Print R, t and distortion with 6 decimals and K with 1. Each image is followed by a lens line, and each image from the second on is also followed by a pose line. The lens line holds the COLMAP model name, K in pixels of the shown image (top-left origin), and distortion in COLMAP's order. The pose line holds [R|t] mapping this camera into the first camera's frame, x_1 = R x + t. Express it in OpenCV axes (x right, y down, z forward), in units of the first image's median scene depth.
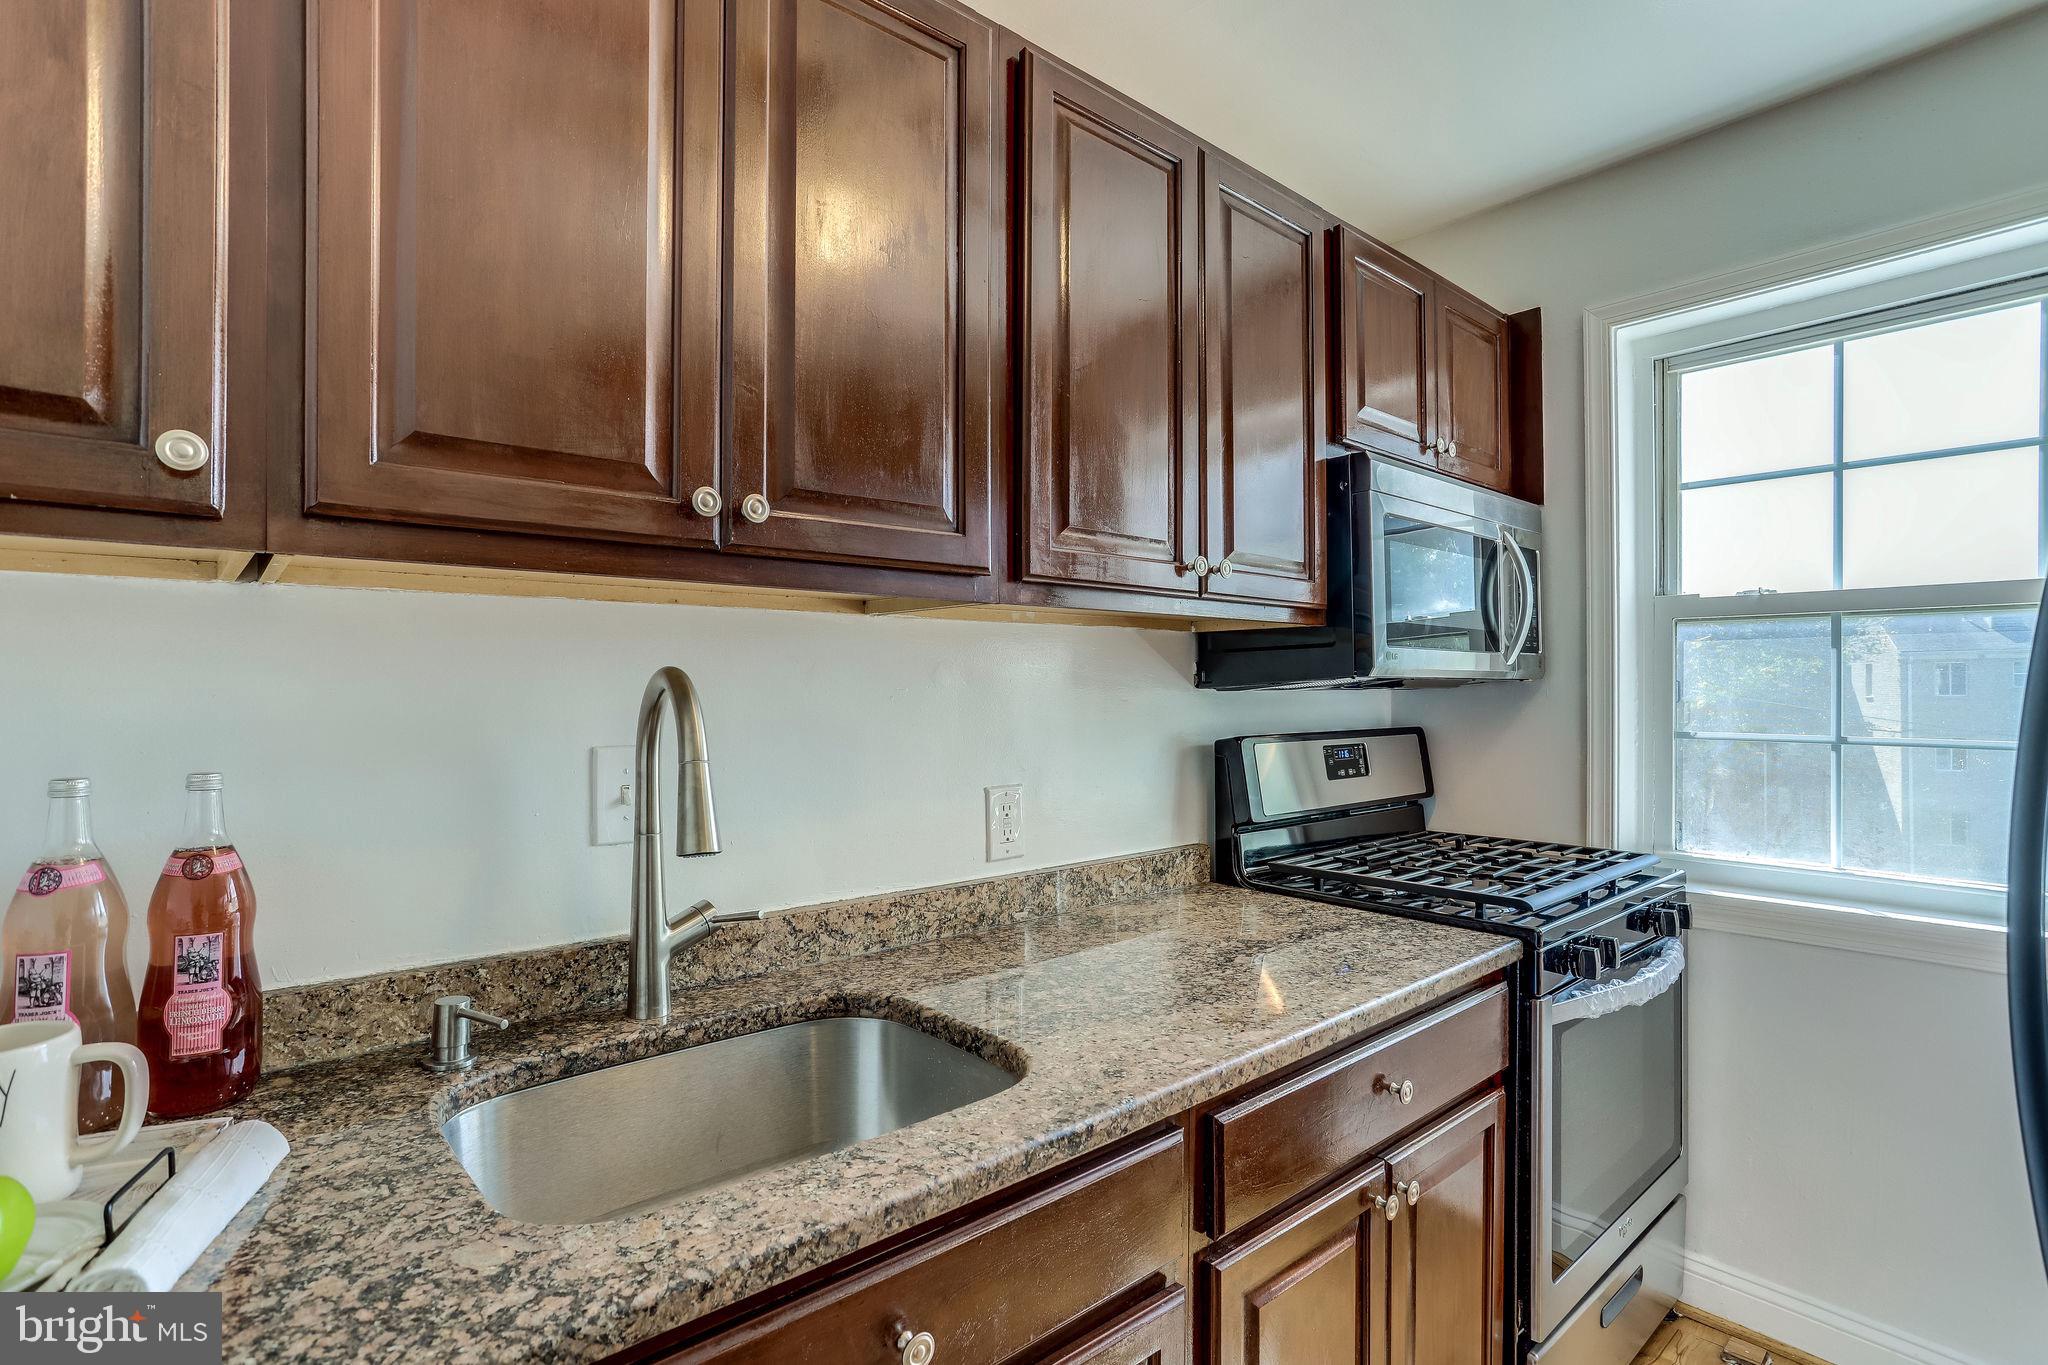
lens RADIAL K [[1001.5, 0, 1023.1], [0, 1001.5, 683.6], [0, 0, 1]] dist [-0.043552, 0.022327]
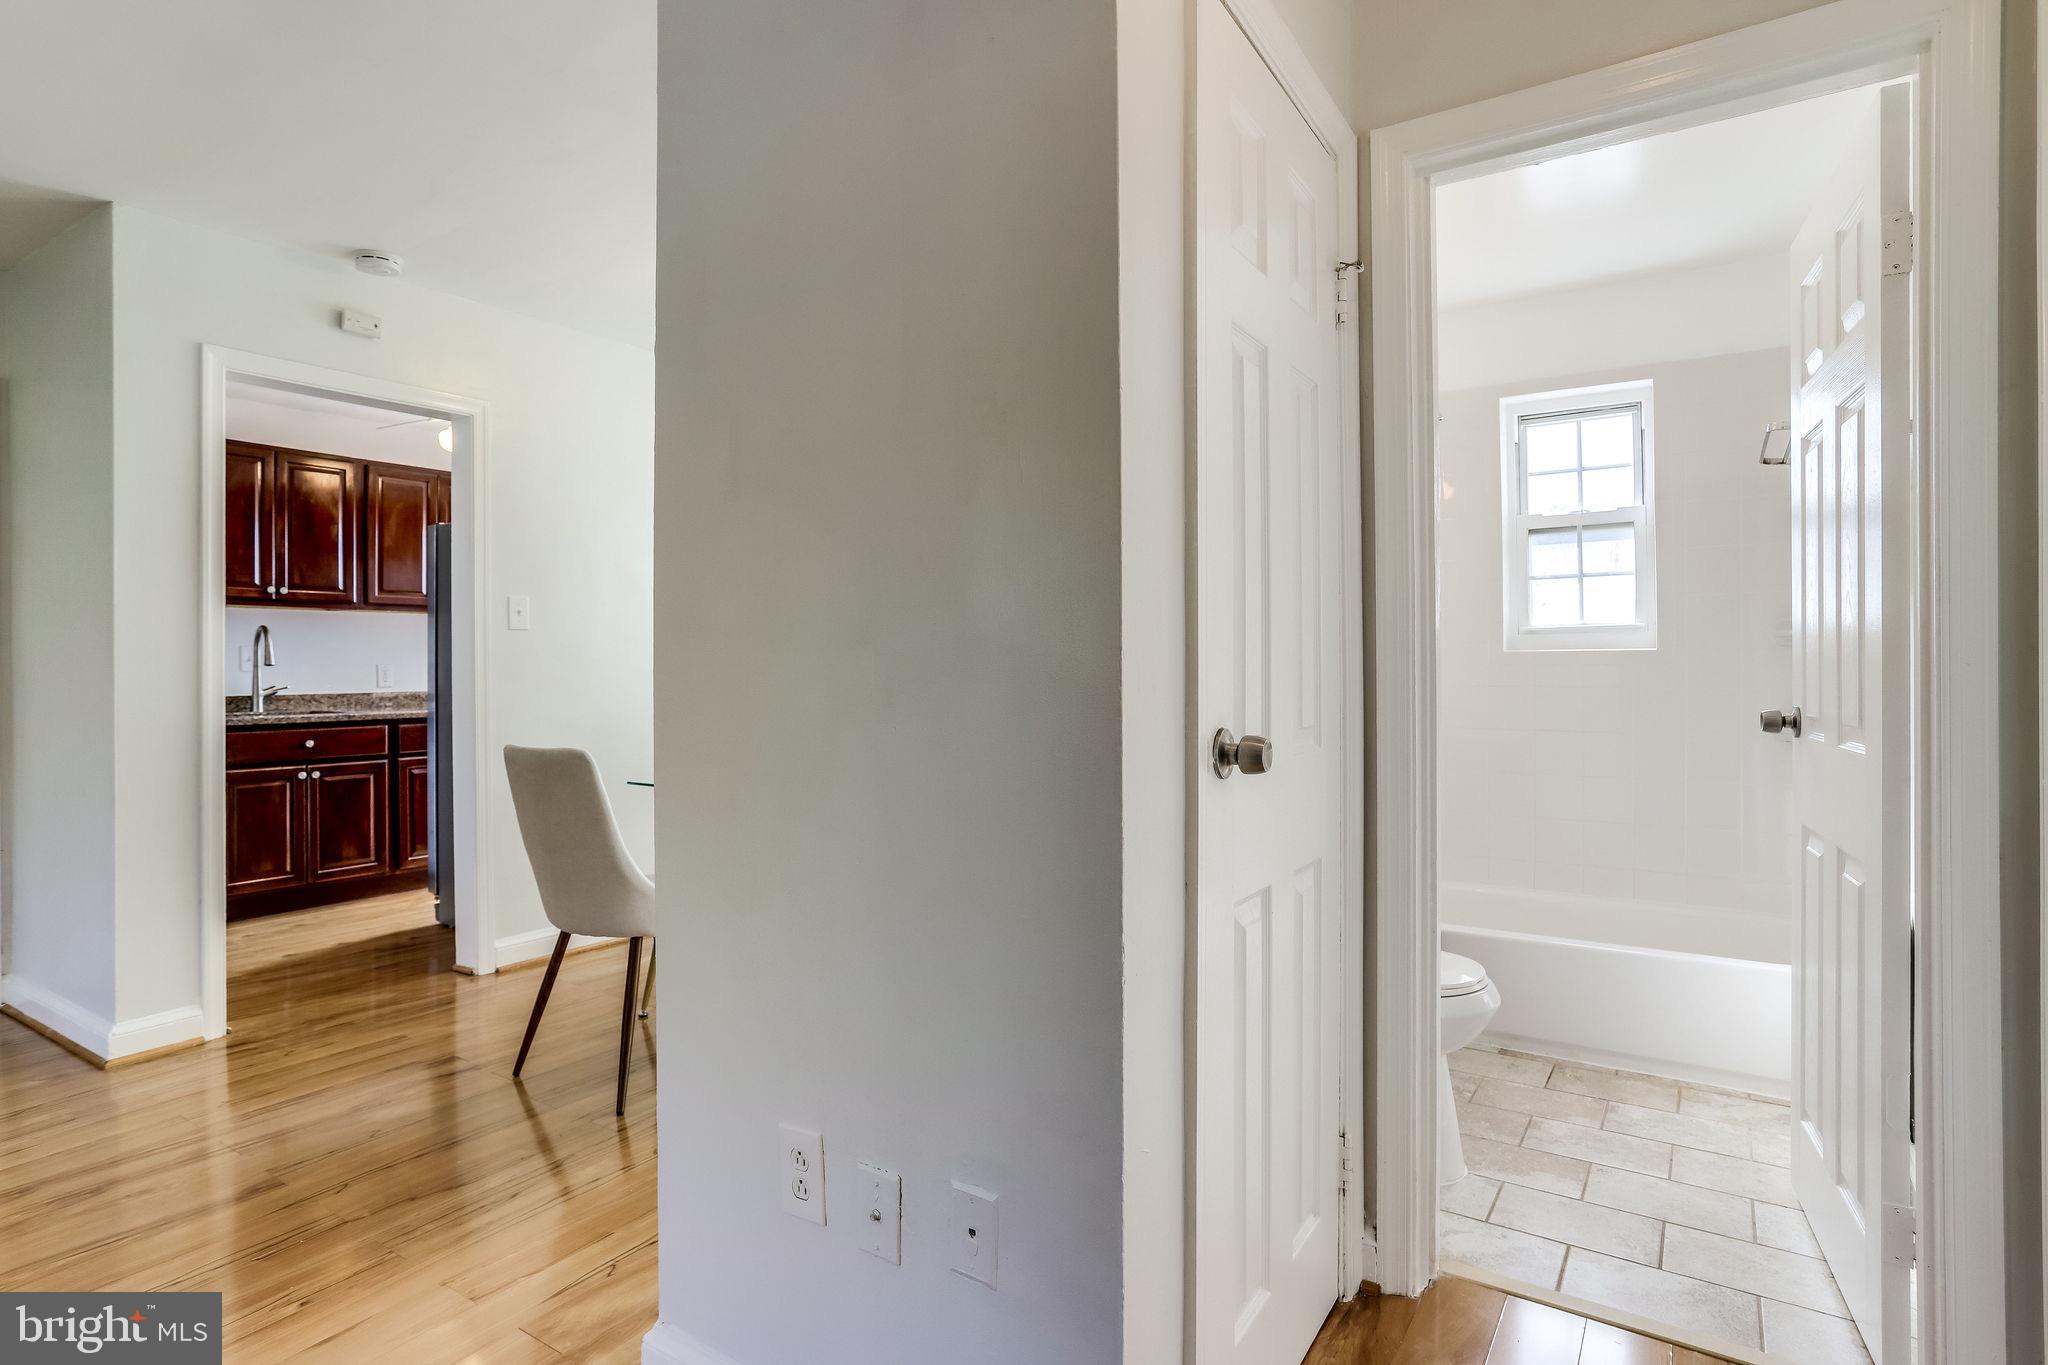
lens RADIAL K [[1061.5, 0, 1032.0], [0, 1061.5, 666.9], [0, 0, 1]] dist [-0.029070, 0.002160]
pose [[0.961464, 0.000606, 0.274931, 1.171582], [-0.003275, 0.999952, 0.009246, 0.080265], [-0.274912, -0.009790, 0.961419, -3.118554]]
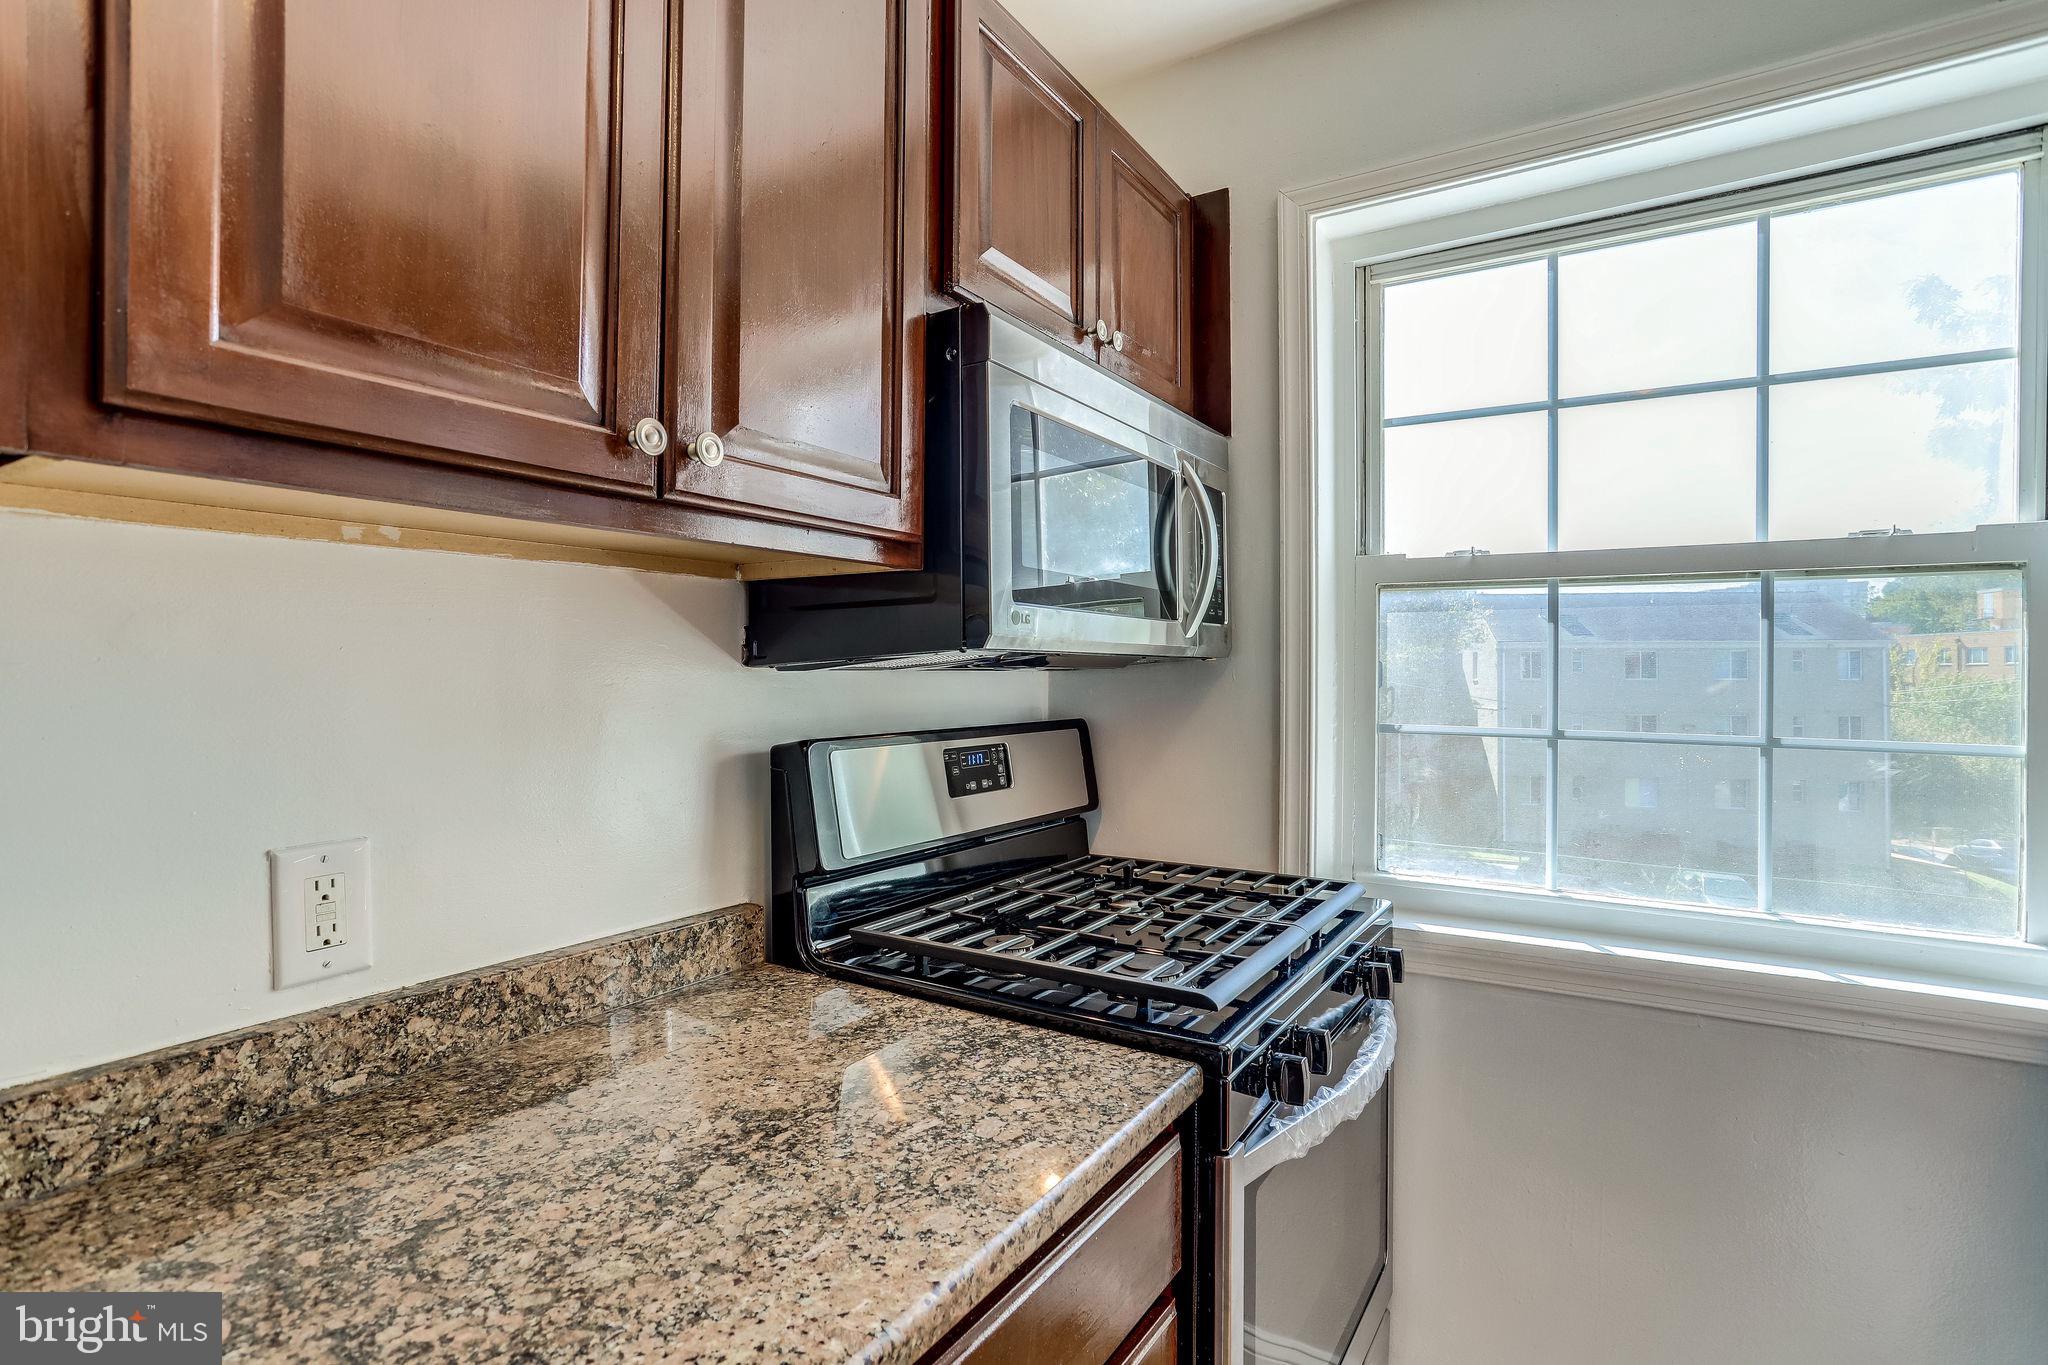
lens RADIAL K [[1001.5, 0, 1023.9], [0, 1001.5, 655.5], [0, 0, 1]] dist [-0.043552, 0.022327]
pose [[0.958806, 0.008950, 0.283920, 0.215716], [-0.006314, 0.999928, -0.010198, 0.004442], [-0.283991, 0.007985, 0.958794, 0.428272]]
